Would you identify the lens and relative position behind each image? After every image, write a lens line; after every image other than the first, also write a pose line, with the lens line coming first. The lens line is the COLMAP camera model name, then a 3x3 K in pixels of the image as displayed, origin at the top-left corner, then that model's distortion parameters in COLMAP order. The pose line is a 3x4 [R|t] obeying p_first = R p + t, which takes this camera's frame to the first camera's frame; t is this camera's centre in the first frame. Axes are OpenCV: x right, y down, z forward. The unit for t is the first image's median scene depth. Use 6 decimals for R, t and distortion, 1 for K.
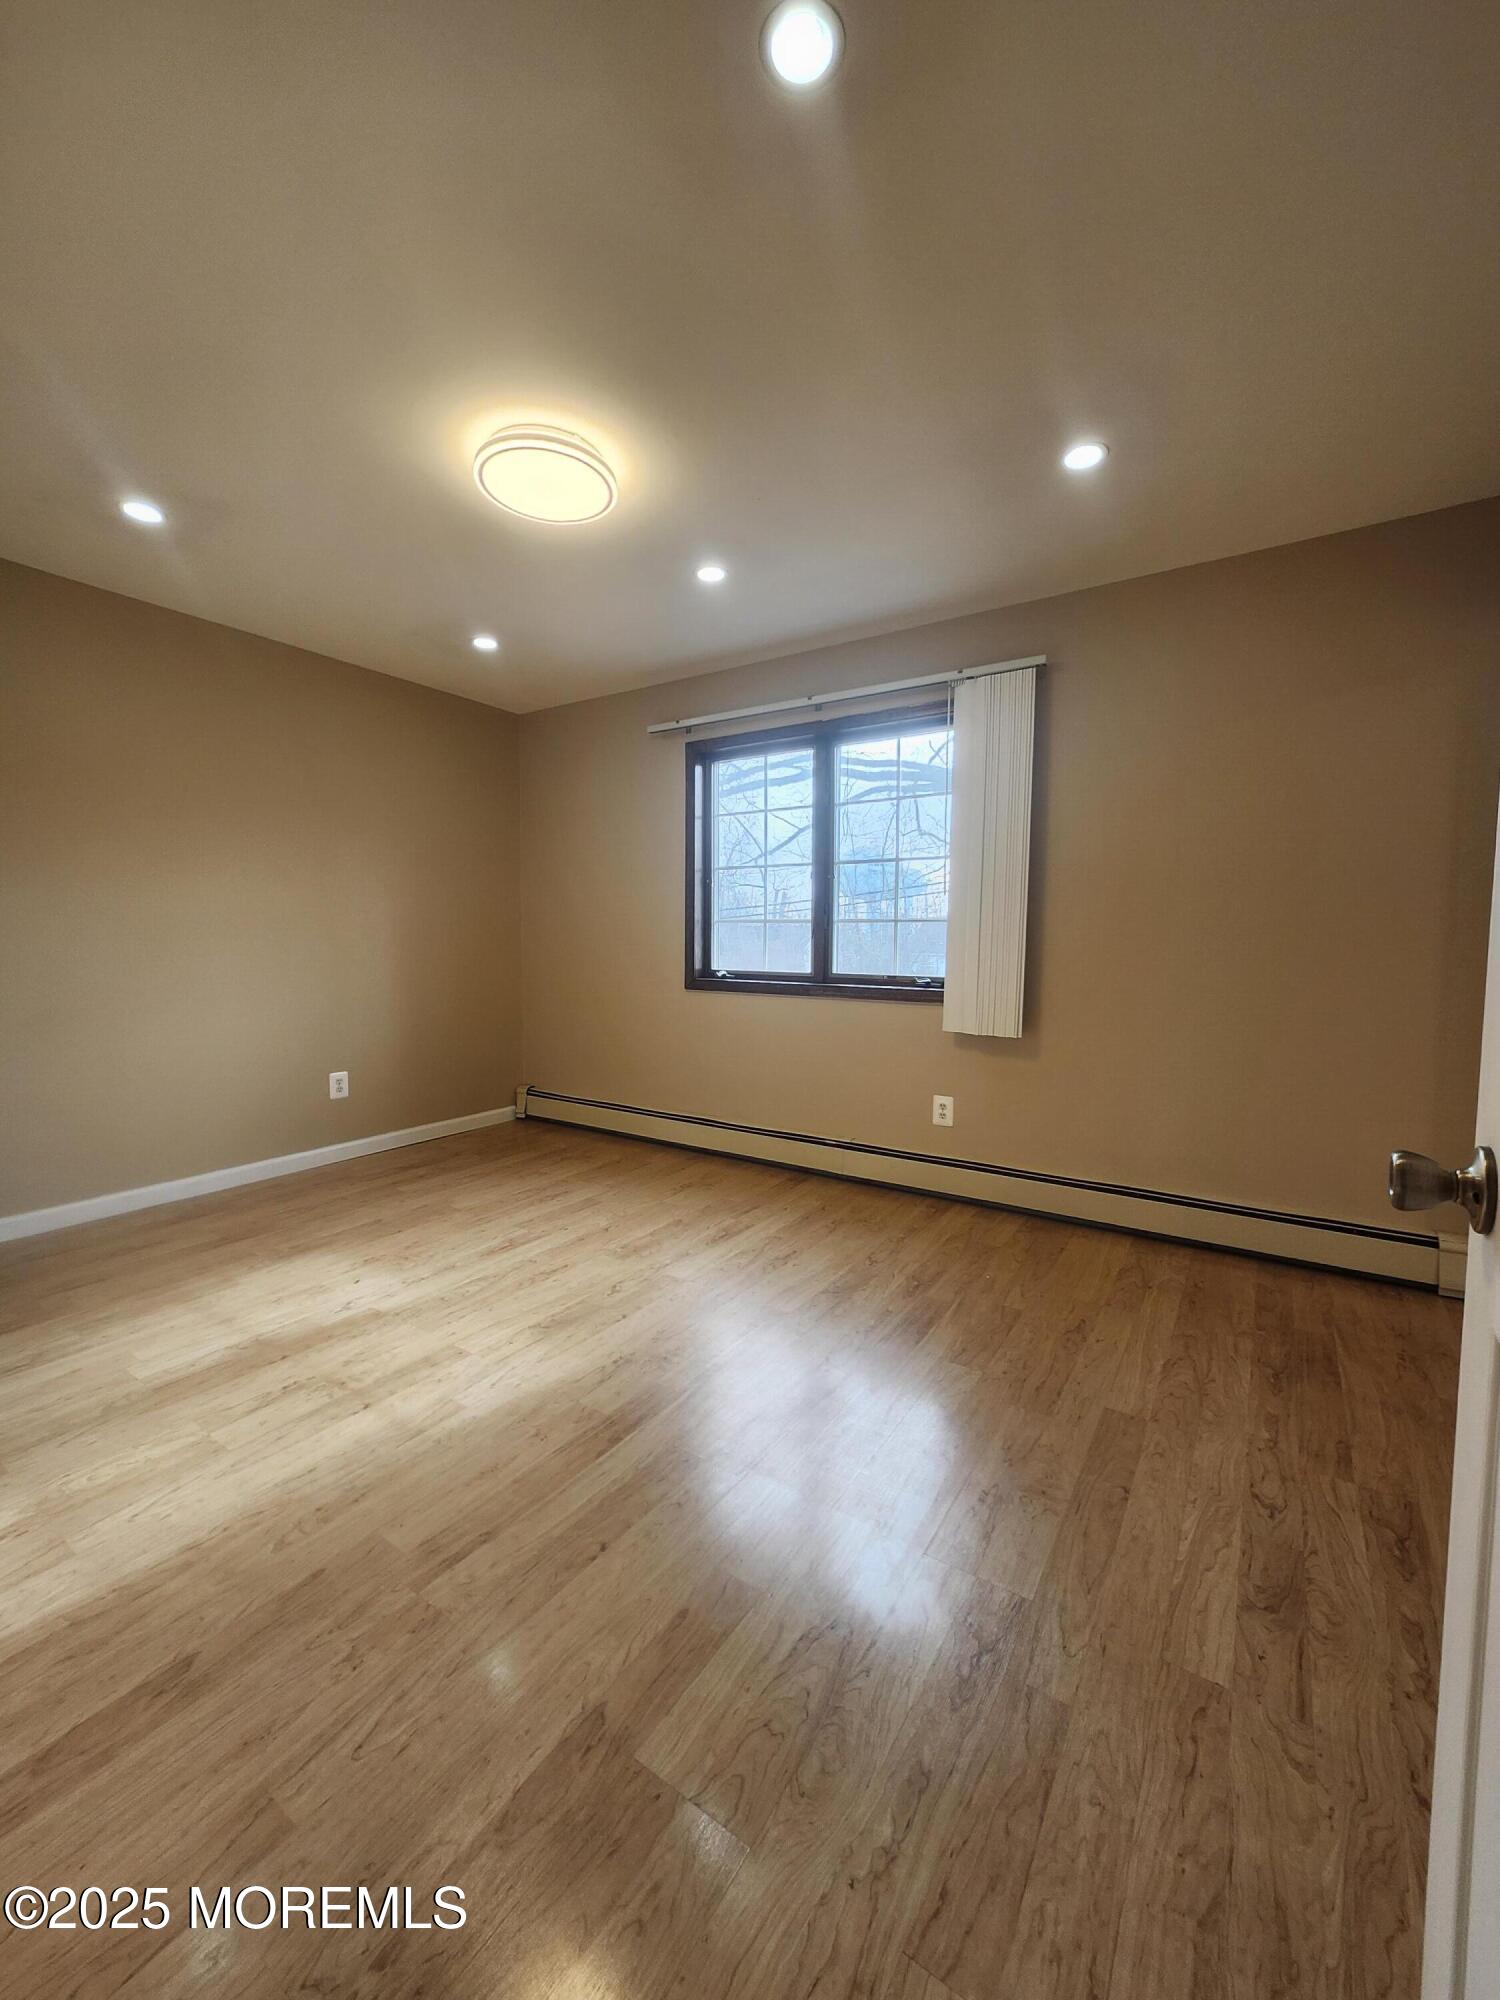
lens RADIAL K [[782.6, 0, 767.7], [0, 782.6, 988.3], [0, 0, 1]] dist [-0.001203, -0.000055]
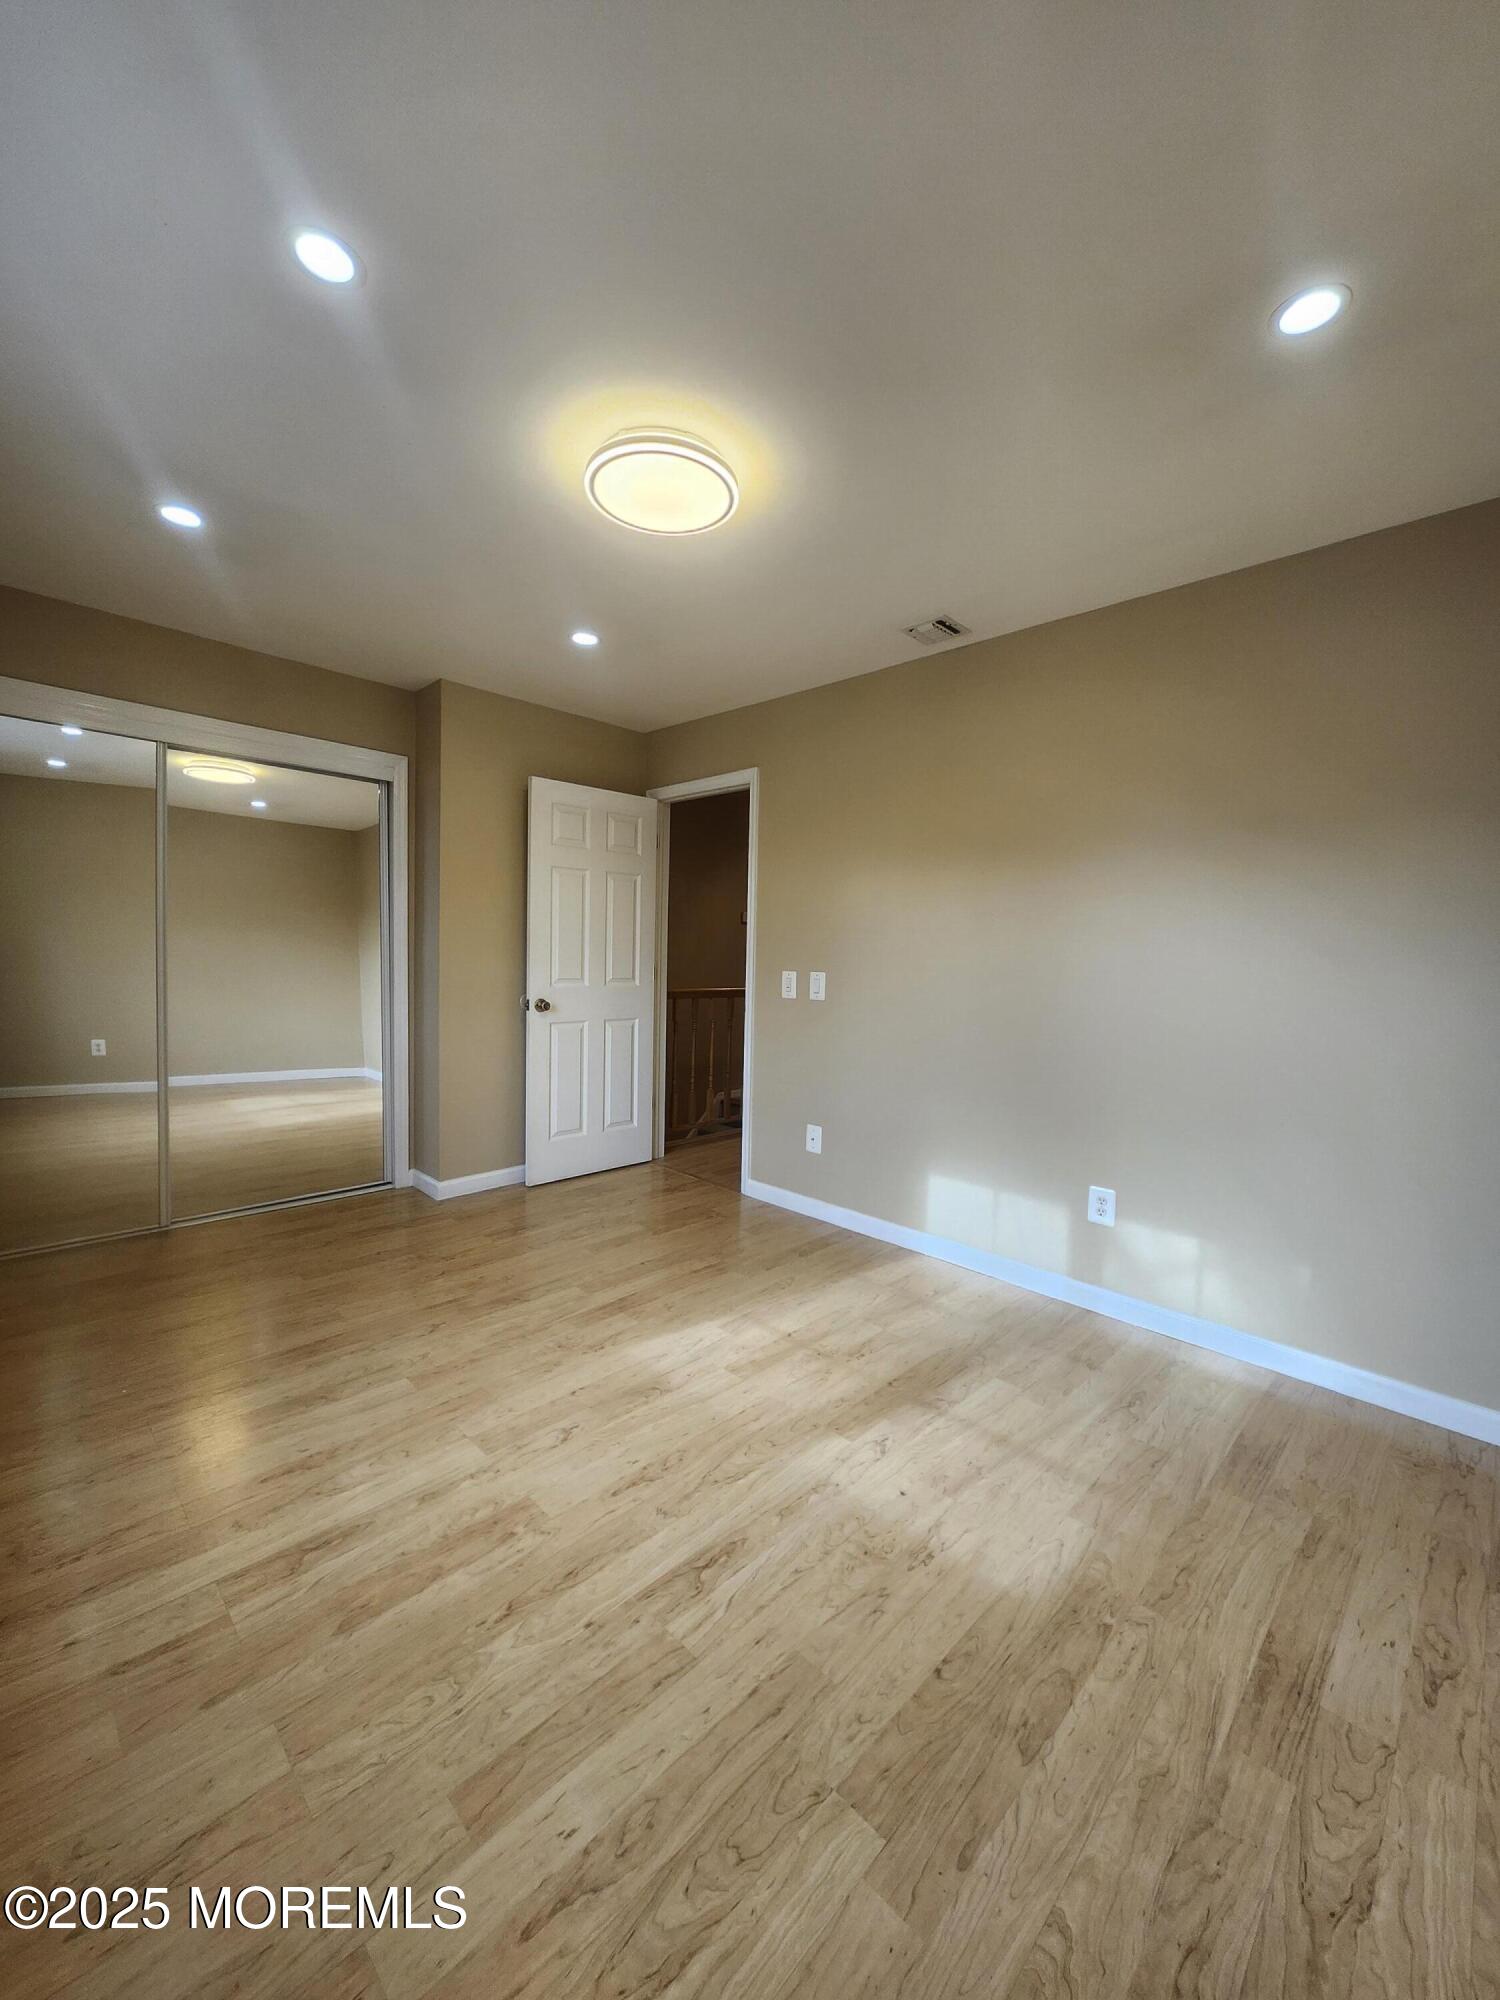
lens RADIAL K [[782.6, 0, 767.7], [0, 782.6, 988.3], [0, 0, 1]] dist [-0.001203, -0.000055]
pose [[-0.980910, -0.046237, 0.188886, -0.525046], [-0.025349, 0.993436, 0.111542, -0.156822], [-0.192804, 0.104624, -0.975644, 1.689424]]
